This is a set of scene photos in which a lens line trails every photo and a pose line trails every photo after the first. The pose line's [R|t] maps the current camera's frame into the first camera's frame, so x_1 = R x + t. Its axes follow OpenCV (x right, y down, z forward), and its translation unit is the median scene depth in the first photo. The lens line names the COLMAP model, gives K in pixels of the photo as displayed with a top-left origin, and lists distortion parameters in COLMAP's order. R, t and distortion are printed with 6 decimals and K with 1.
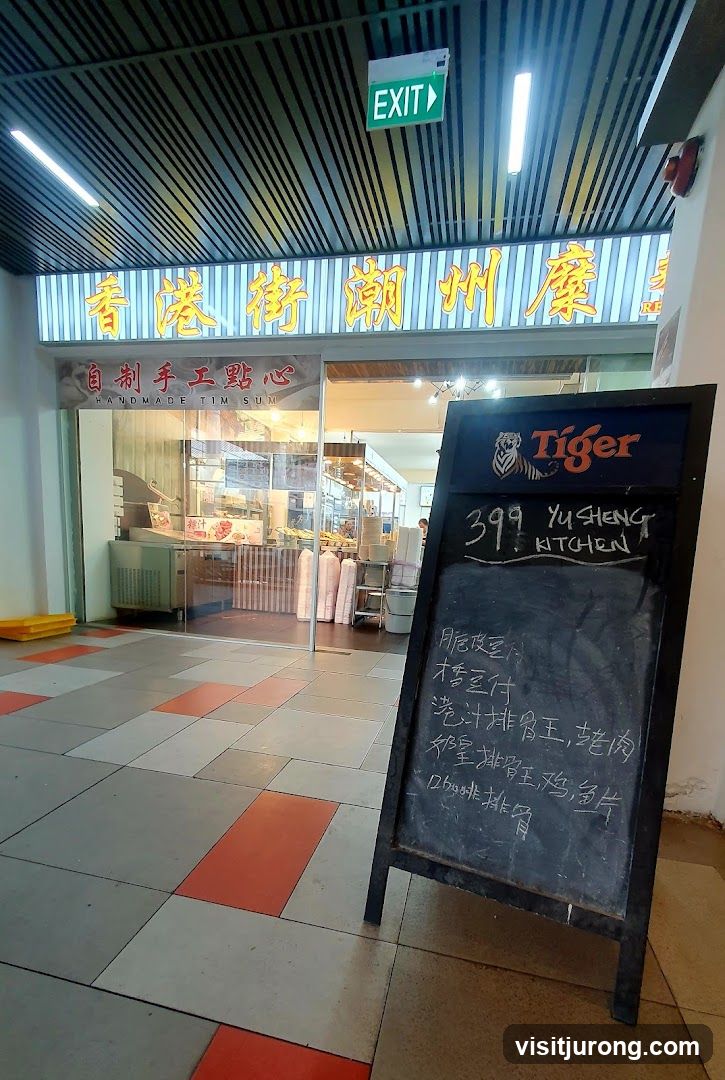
lens RADIAL K [[511.4, 0, 348.2], [0, 511.4, 642.3], [0, 0, 1]] dist [-0.000668, 0.000564]
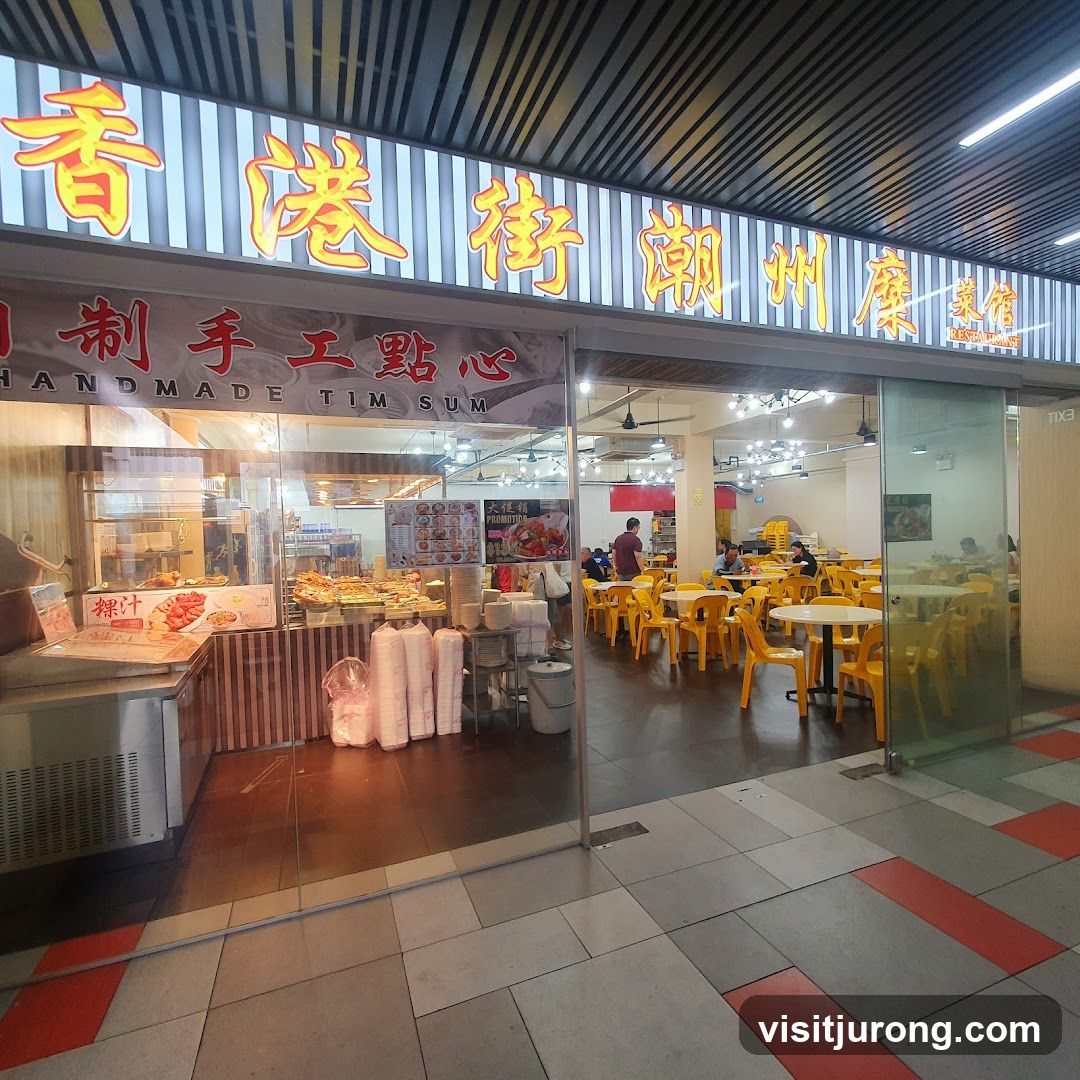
lens RADIAL K [[579.0, 0, 538.2], [0, 579.0, 546.5], [0, 0, 1]] dist [0.001497, 0.001105]
pose [[0.816170, -0.098055, 0.569430, -0.453987], [0.185648, 0.977745, -0.097726, -0.256300], [-0.547175, 0.185475, 0.816210, 0.496281]]
